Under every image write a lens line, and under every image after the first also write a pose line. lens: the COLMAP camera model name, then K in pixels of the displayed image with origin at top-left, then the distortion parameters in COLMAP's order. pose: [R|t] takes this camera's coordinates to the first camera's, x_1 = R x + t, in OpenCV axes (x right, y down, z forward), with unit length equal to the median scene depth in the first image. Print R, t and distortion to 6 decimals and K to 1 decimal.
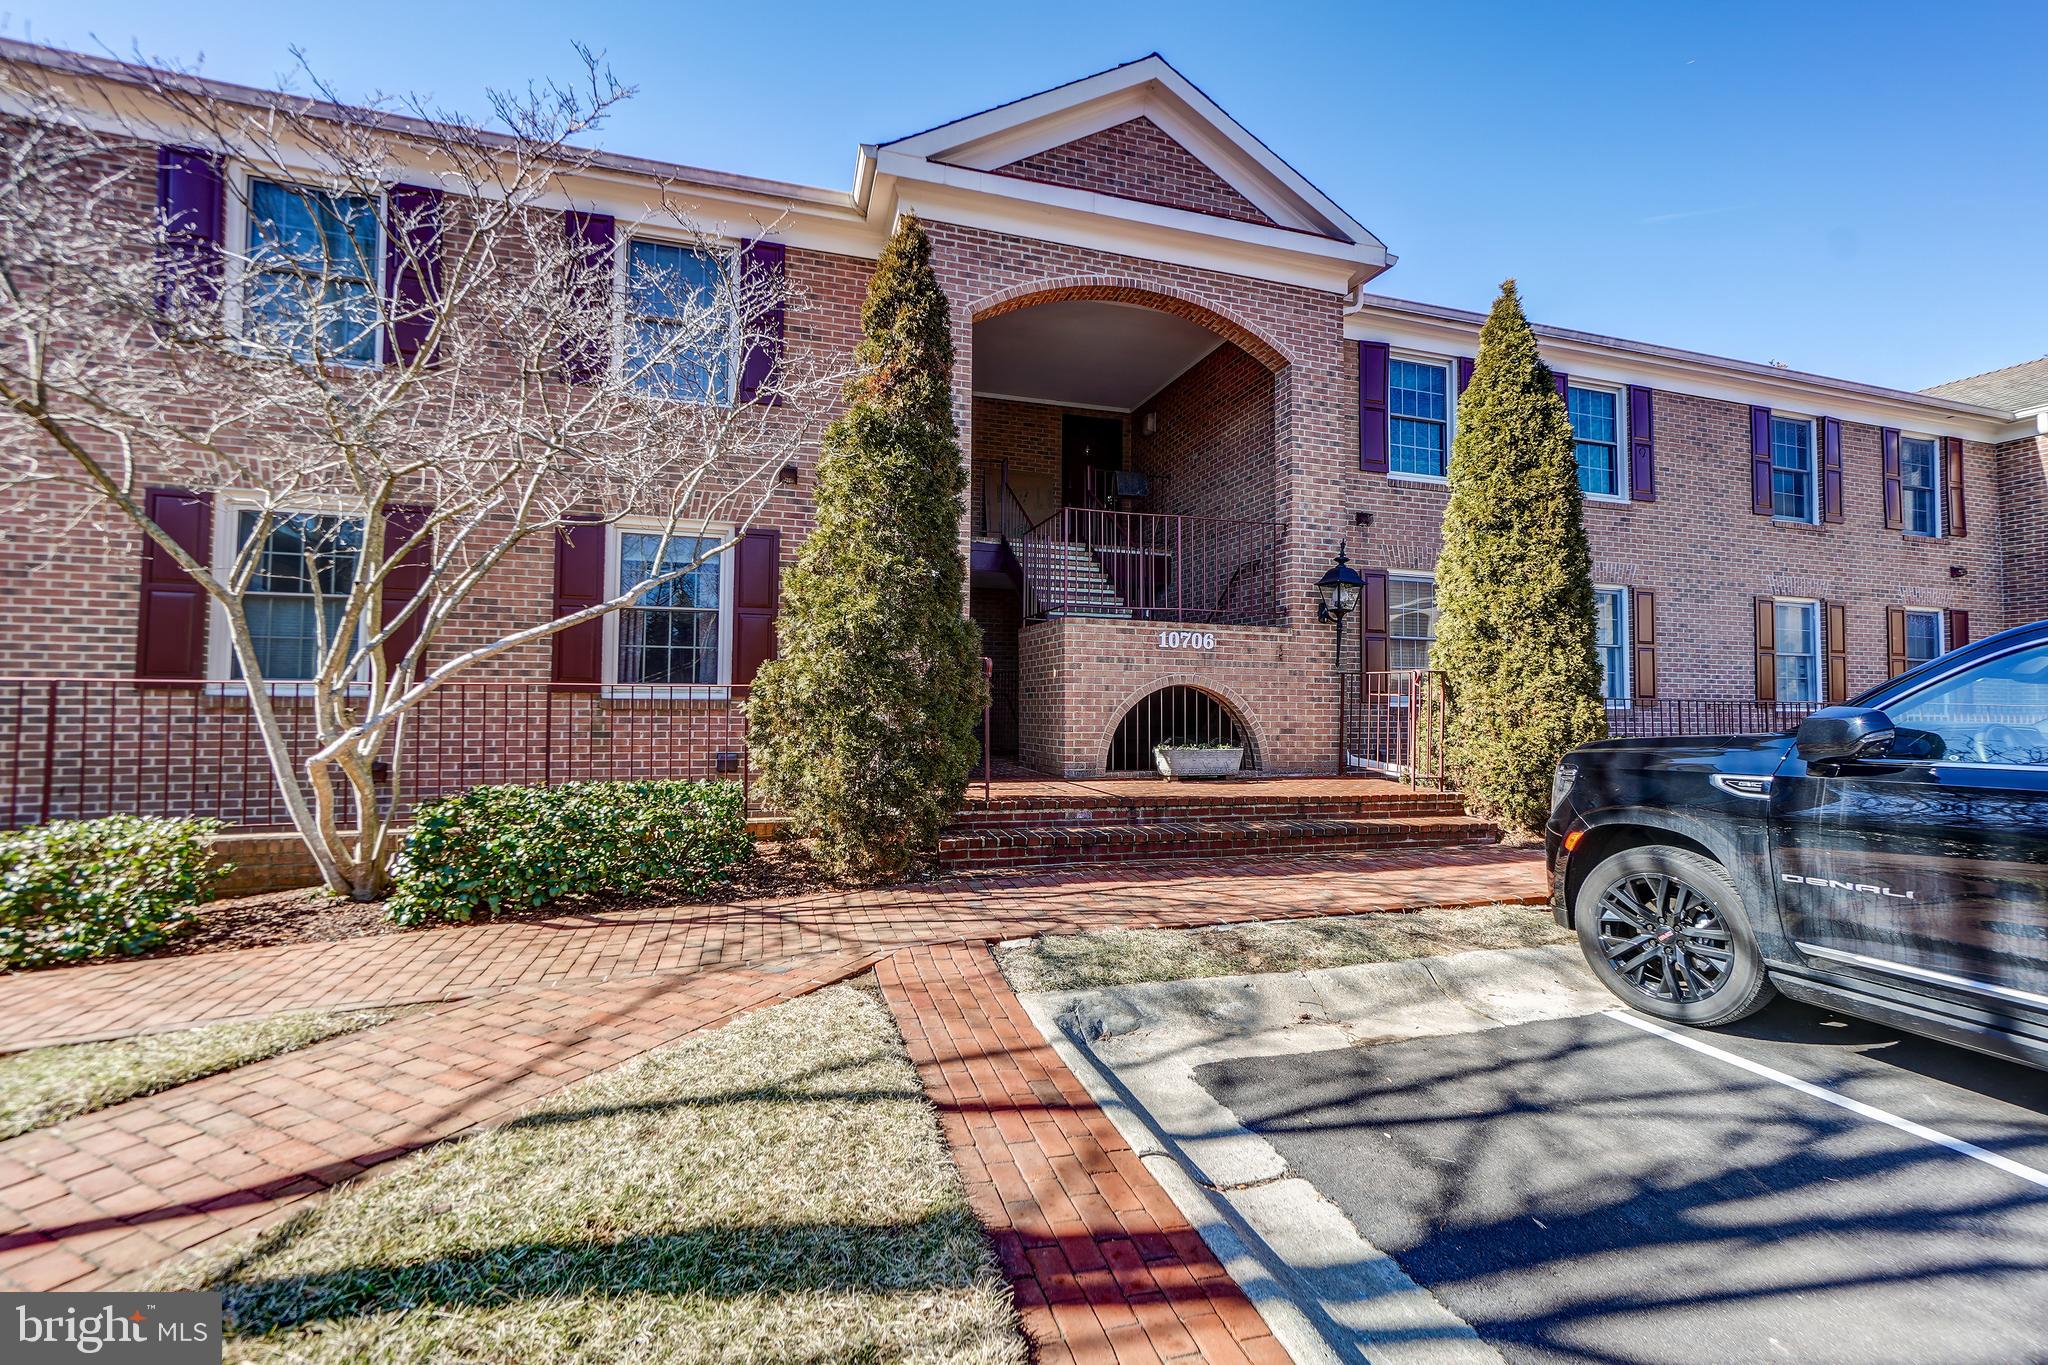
lens RADIAL K [[894.3, 0, 1036.3], [0, 894.3, 669.1], [0, 0, 1]] dist [-0.023742, 0.017071]
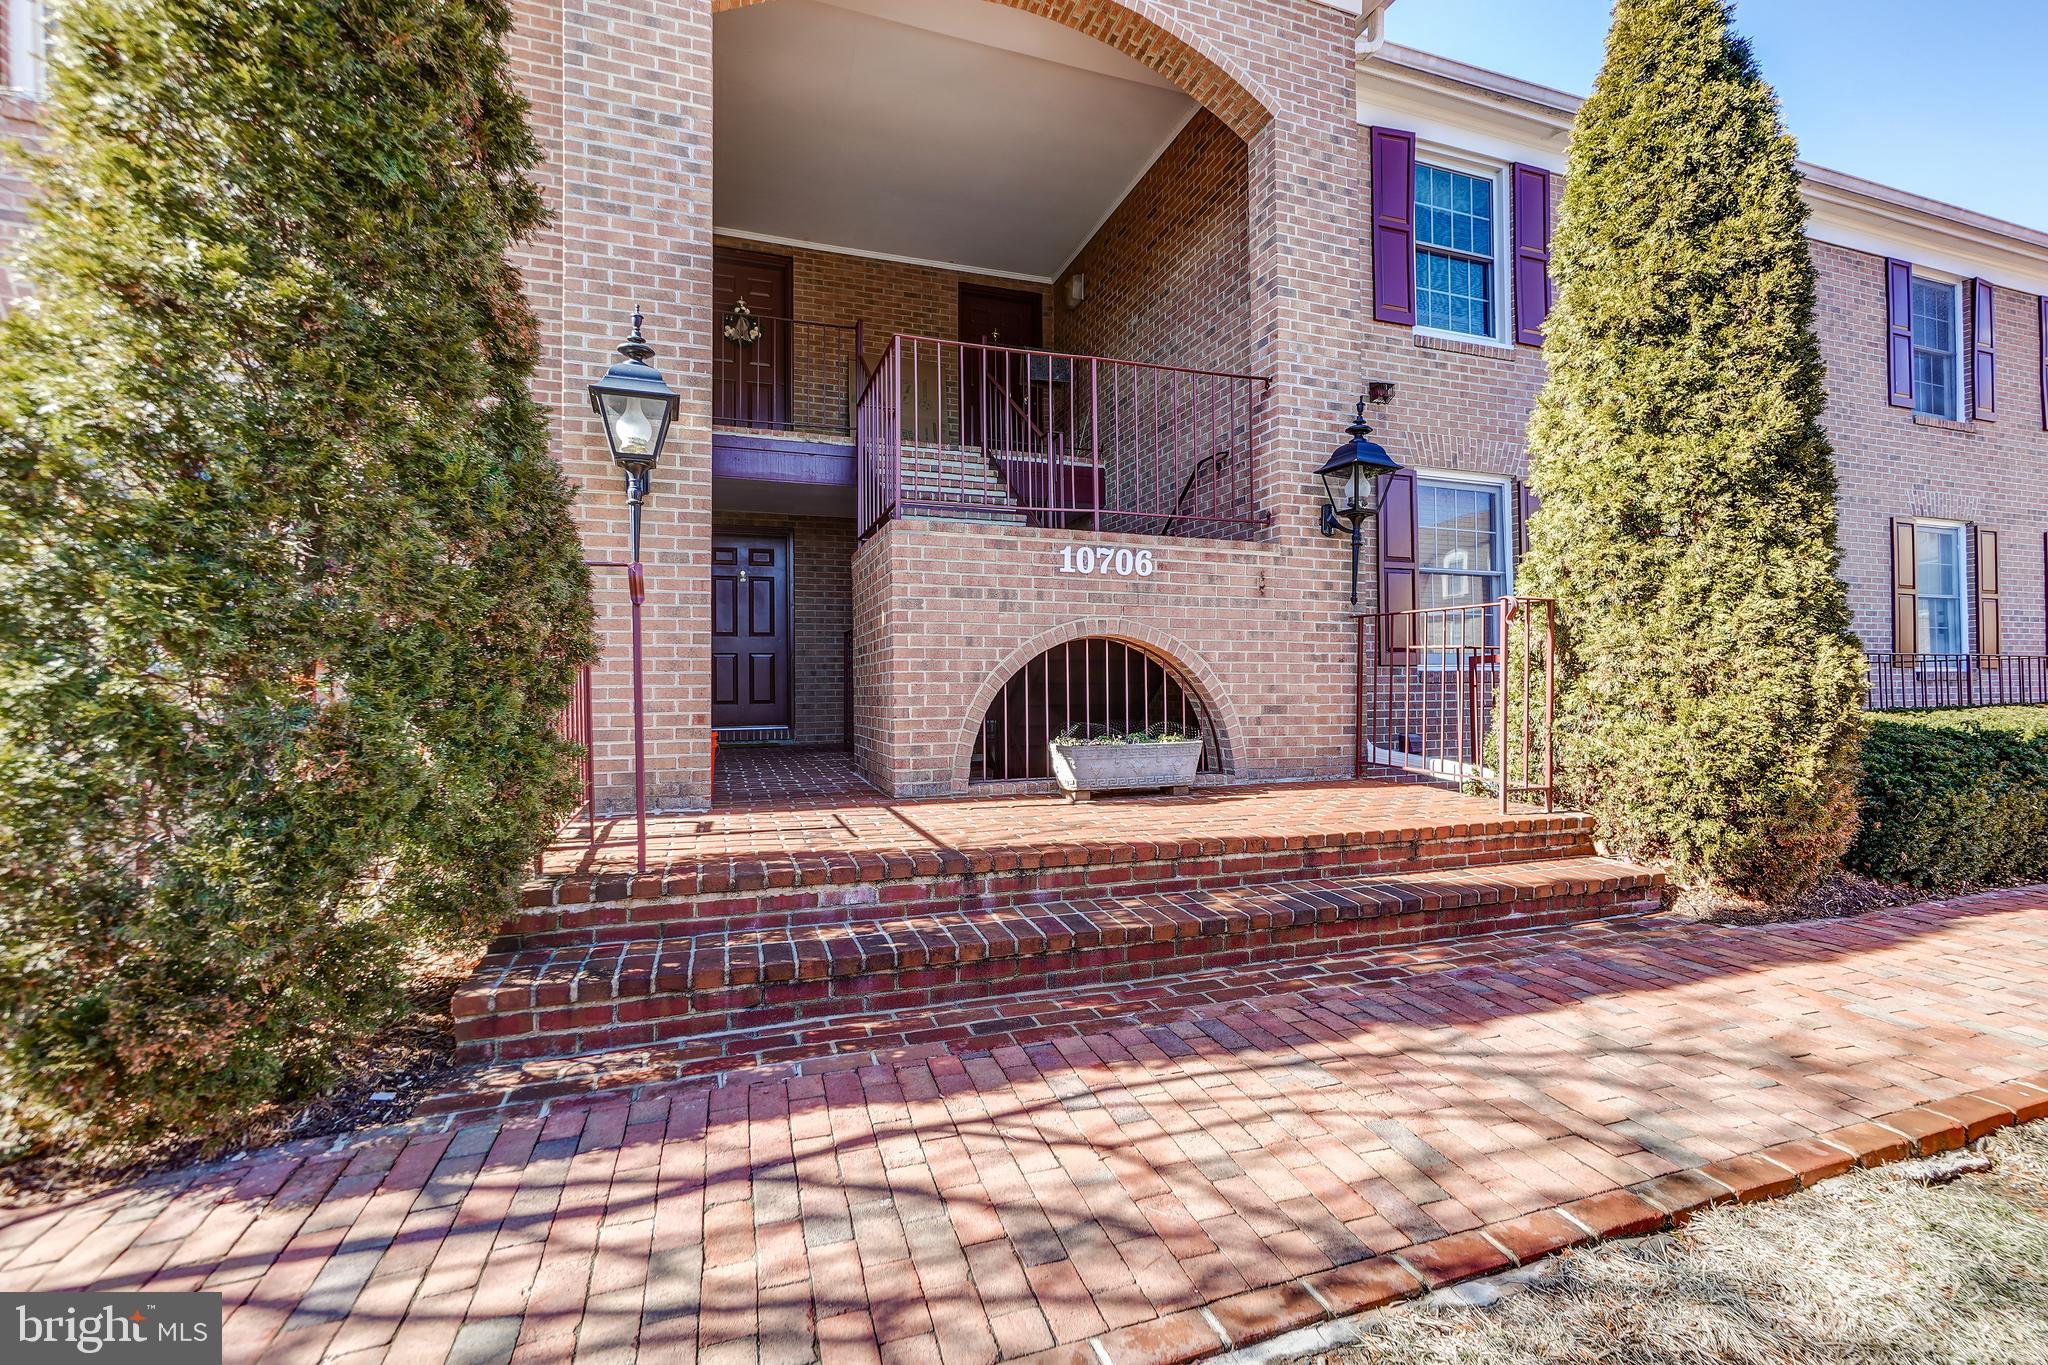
lens RADIAL K [[894.3, 0, 1036.3], [0, 894.3, 669.1], [0, 0, 1]] dist [-0.023742, 0.017071]
pose [[0.999414, -0.015629, 0.030437, 0.112896], [0.014941, 0.999631, 0.022689, 0.028656], [-0.030781, -0.022221, 0.999279, 0.445987]]
